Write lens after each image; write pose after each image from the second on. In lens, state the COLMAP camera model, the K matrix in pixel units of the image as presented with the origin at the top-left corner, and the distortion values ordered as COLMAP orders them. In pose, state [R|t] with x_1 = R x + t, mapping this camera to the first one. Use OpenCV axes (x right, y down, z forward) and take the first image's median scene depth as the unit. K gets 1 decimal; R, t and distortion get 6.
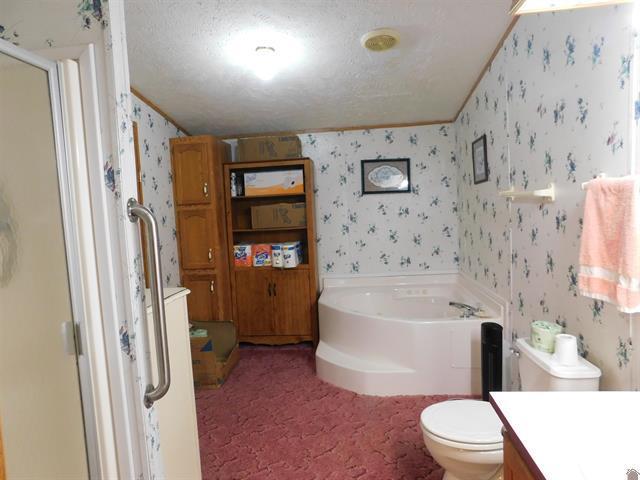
lens RADIAL K [[424.8, 0, 320.0], [0, 424.8, 240.0], [0, 0, 1]] dist [-0.071682, 0.064838]
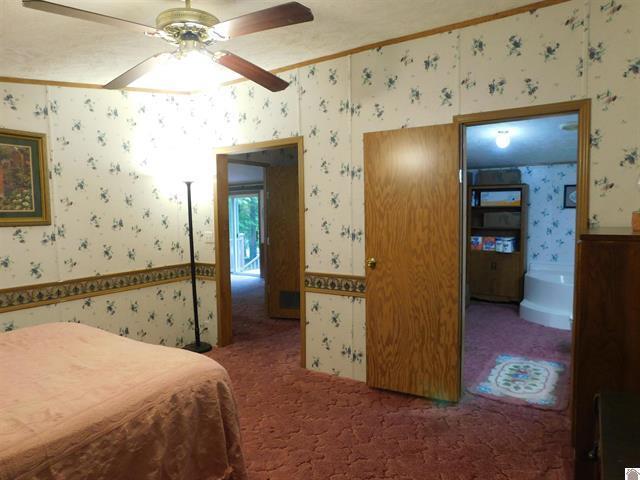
lens RADIAL K [[424.8, 0, 320.0], [0, 424.8, 240.0], [0, 0, 1]] dist [-0.071682, 0.064838]
pose [[0.883428, 0.073786, -0.462720, 0.032286], [-0.075759, 0.997023, 0.014346, 0.046823], [0.462401, 0.022381, 0.886388, -0.687296]]
